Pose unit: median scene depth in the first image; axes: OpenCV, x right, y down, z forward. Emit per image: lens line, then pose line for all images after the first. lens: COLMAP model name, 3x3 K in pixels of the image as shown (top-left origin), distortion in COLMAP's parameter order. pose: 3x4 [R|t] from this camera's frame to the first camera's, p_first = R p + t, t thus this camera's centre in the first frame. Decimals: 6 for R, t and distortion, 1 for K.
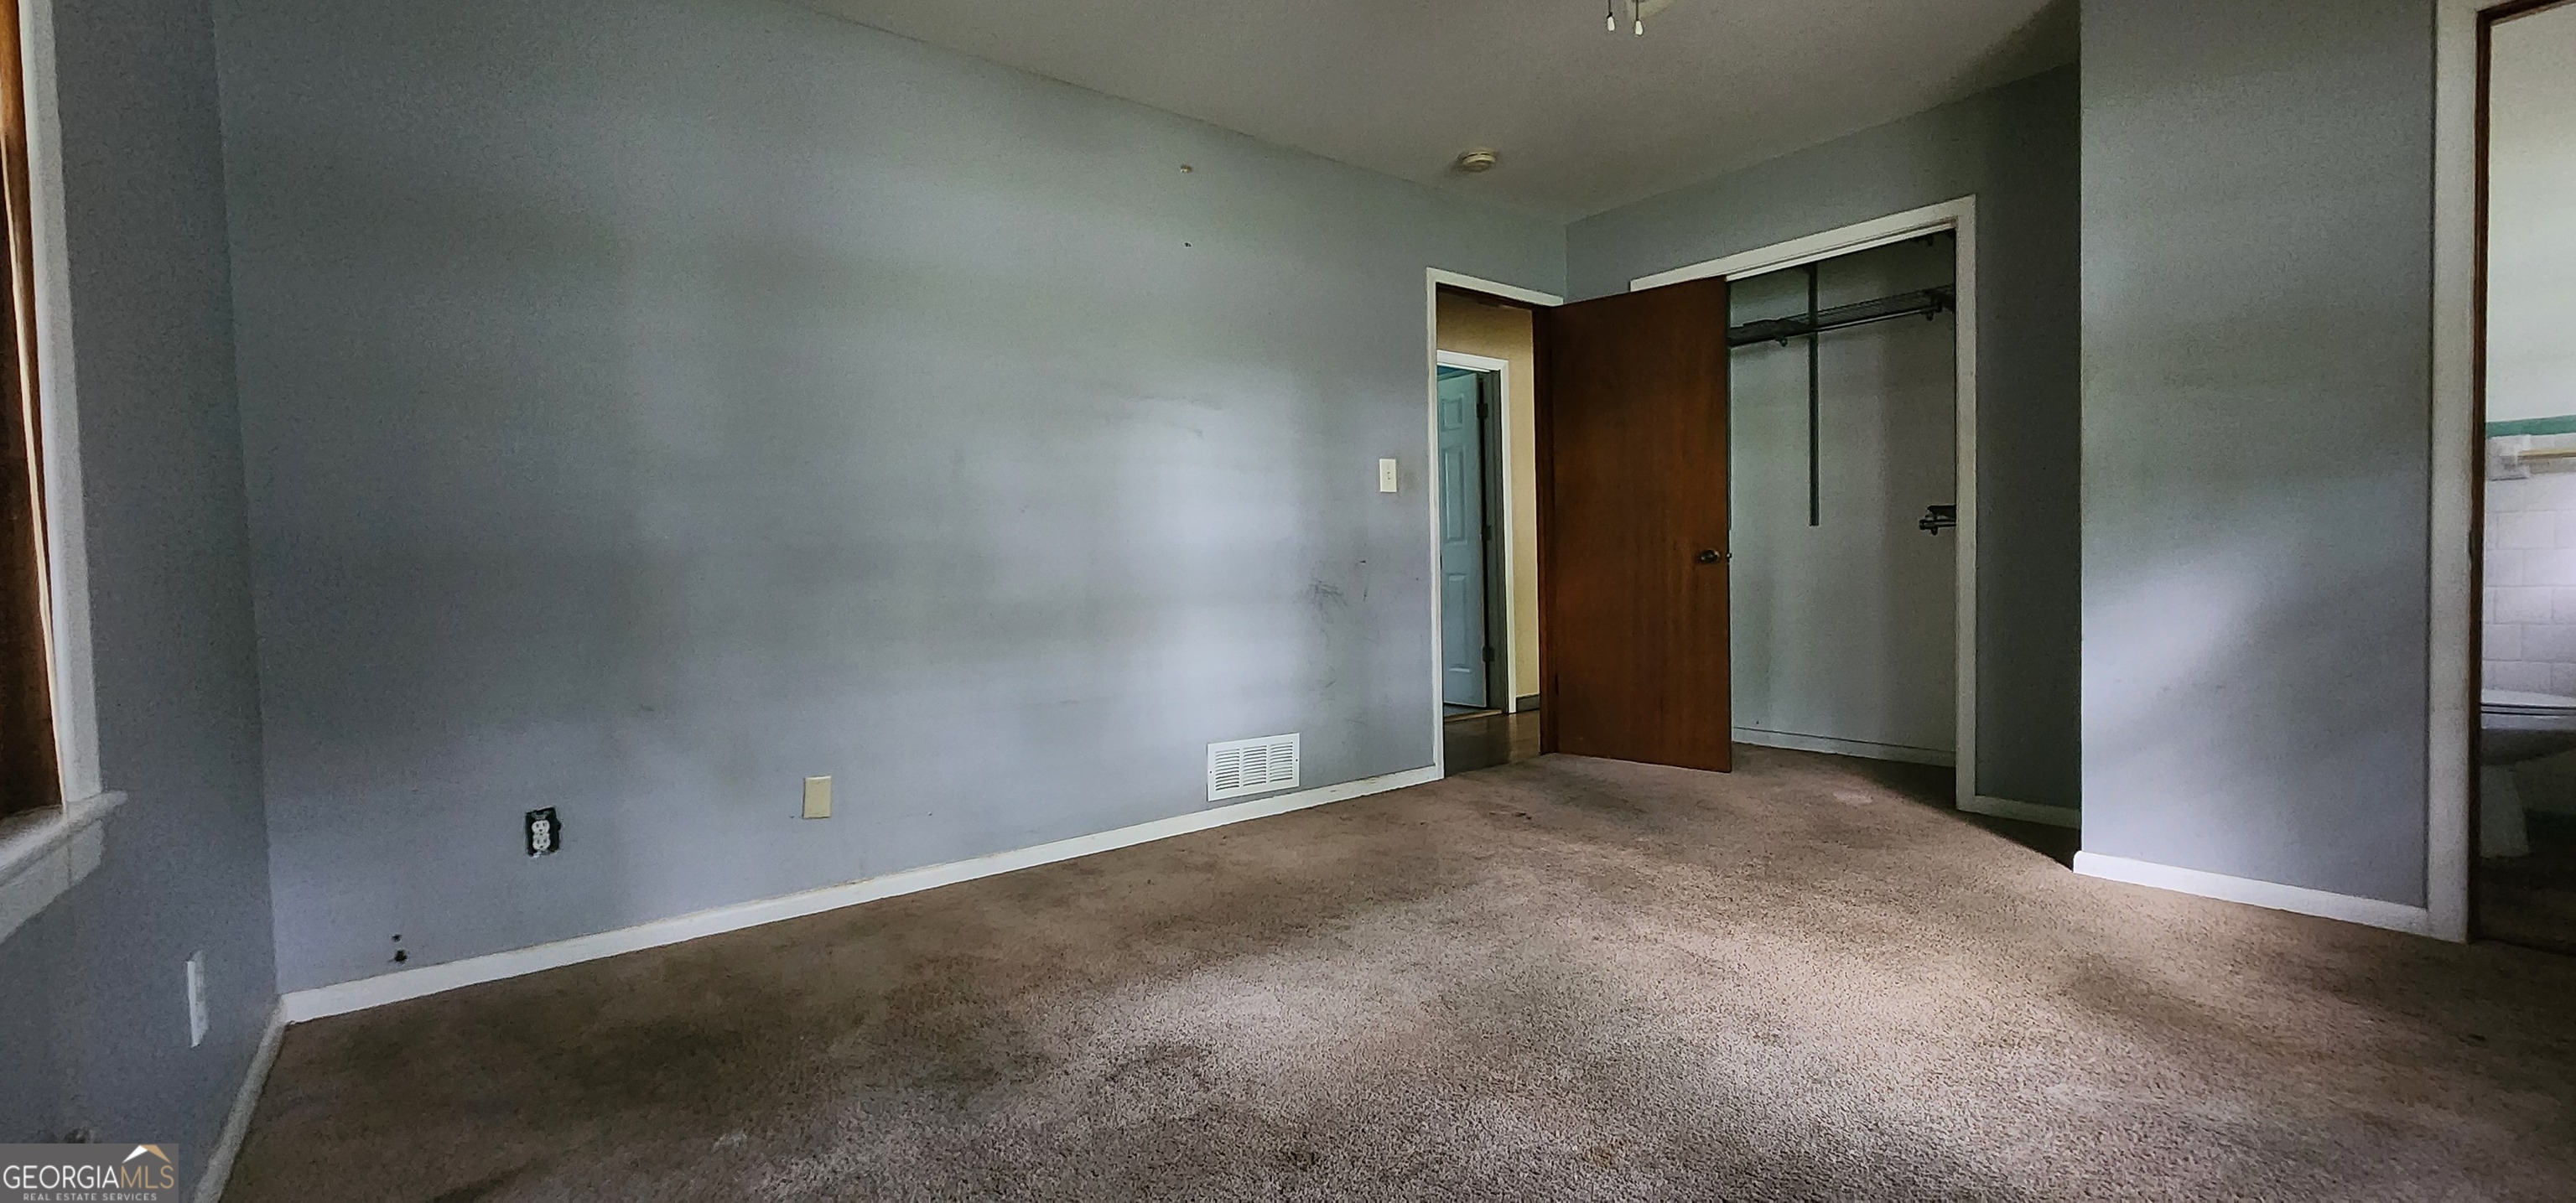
lens RADIAL K [[1056.4, 0, 1293.5], [0, 1056.4, 594.8], [0, 0, 1]] dist [-0.002022, 0.000027]
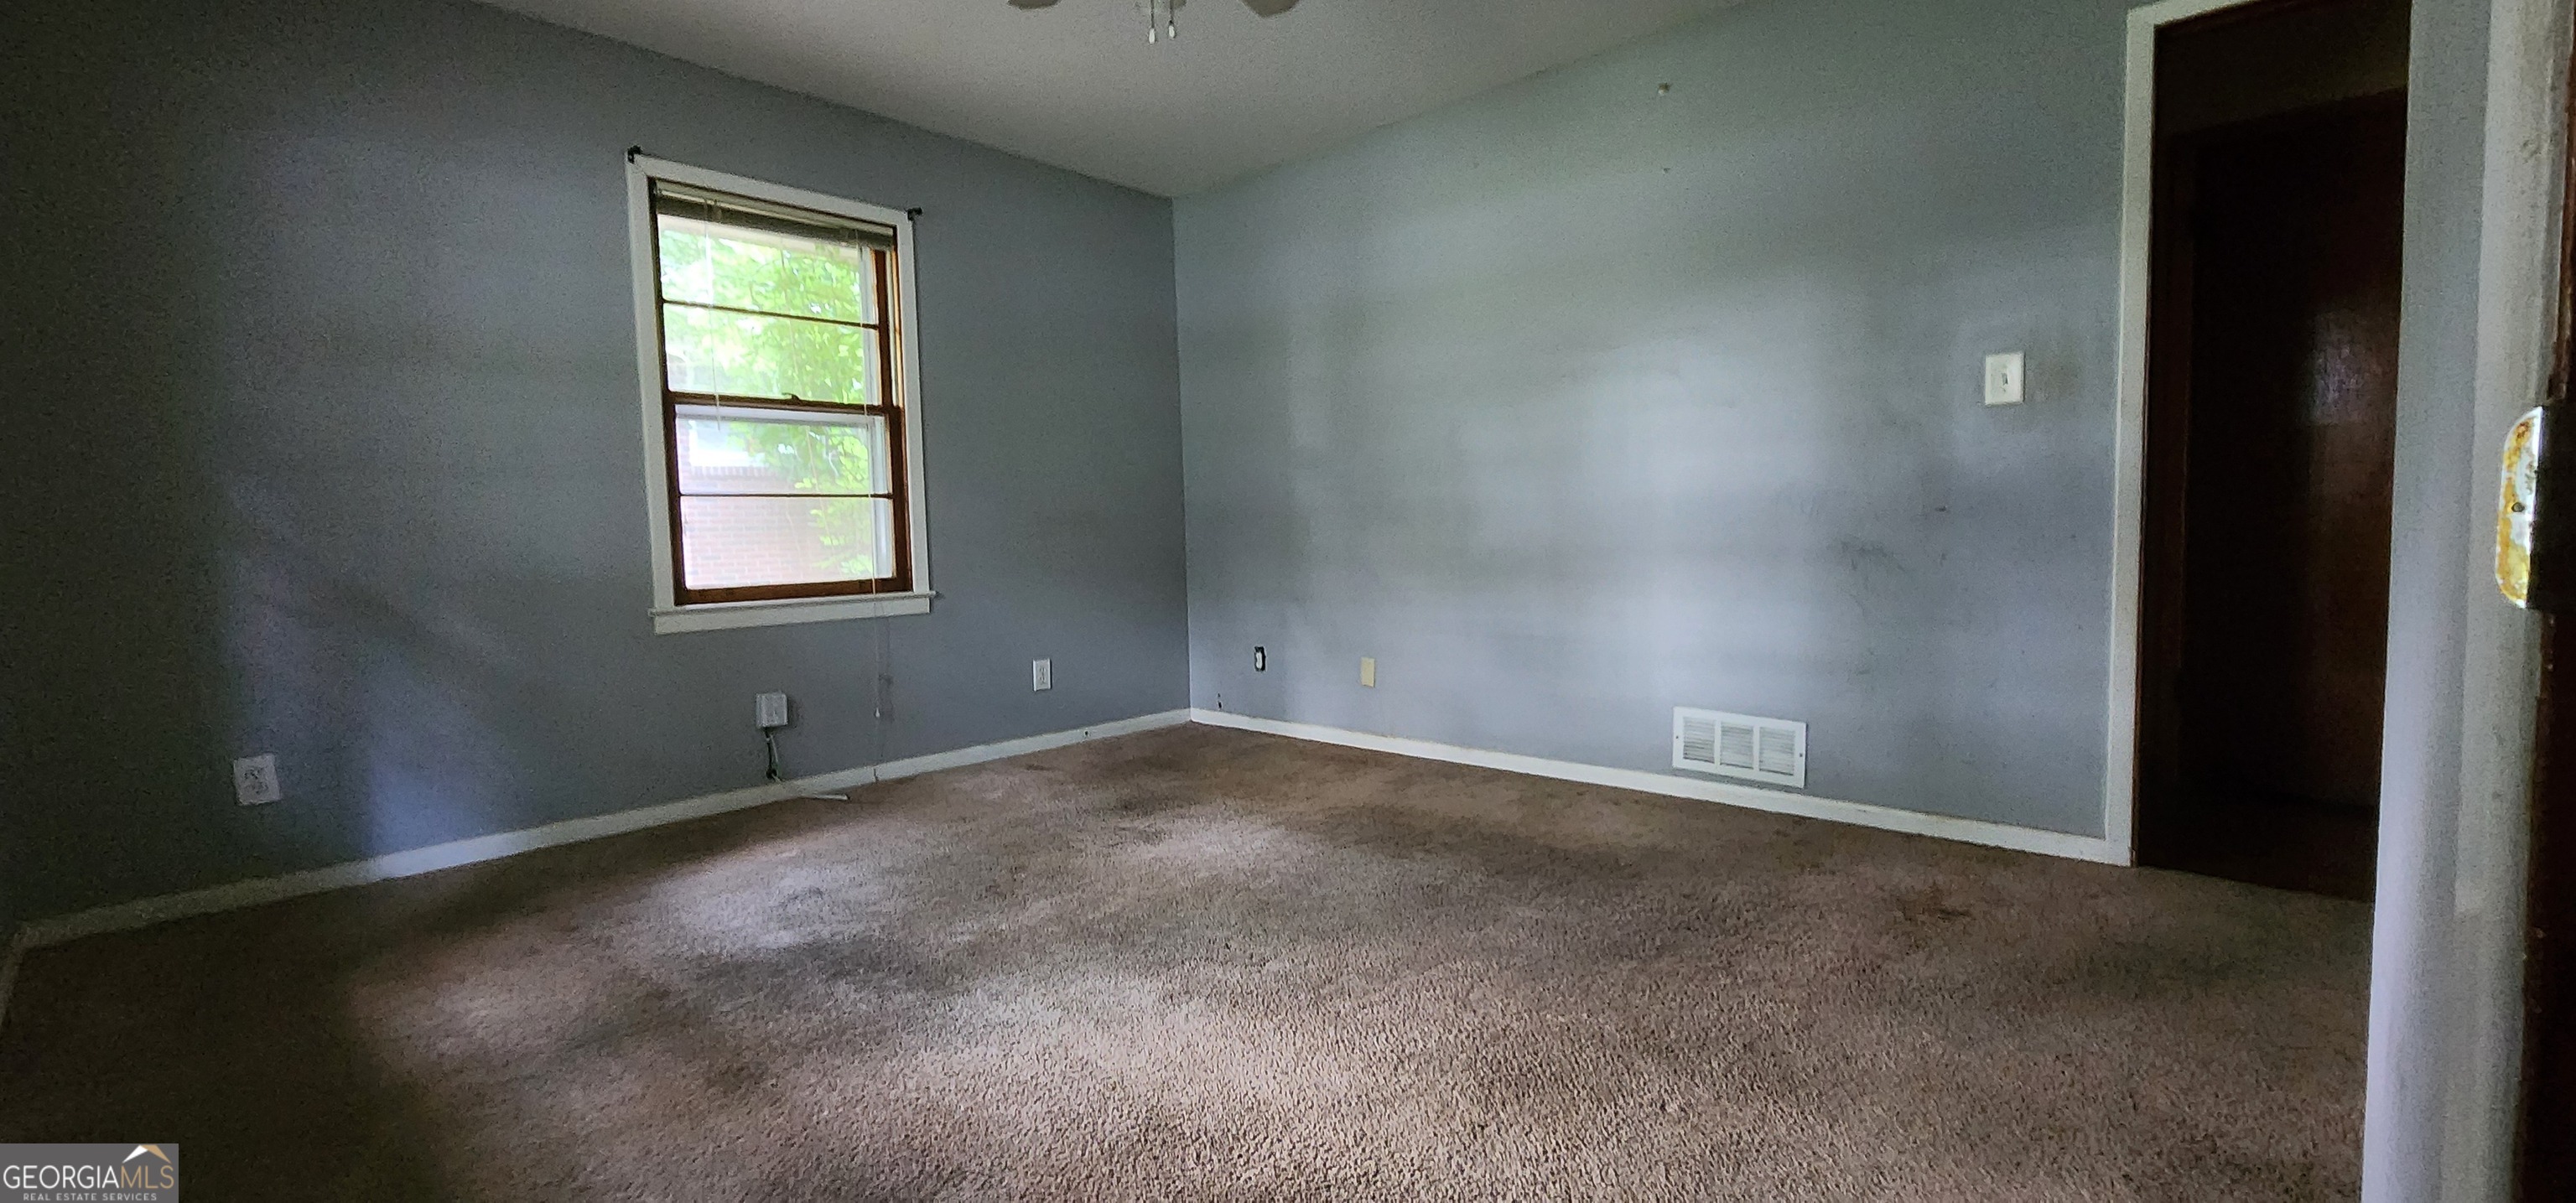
lens RADIAL K [[1068.8, 0, 1299.3], [0, 1068.8, 593.6], [0, 0, 1]] dist [-0.003517, -0.000272]
pose [[0.159520, 0.080656, -0.983894, 0.807536], [-0.012228, 0.996742, 0.079727, -0.031017], [0.987119, -0.000687, 0.159986, 0.531331]]
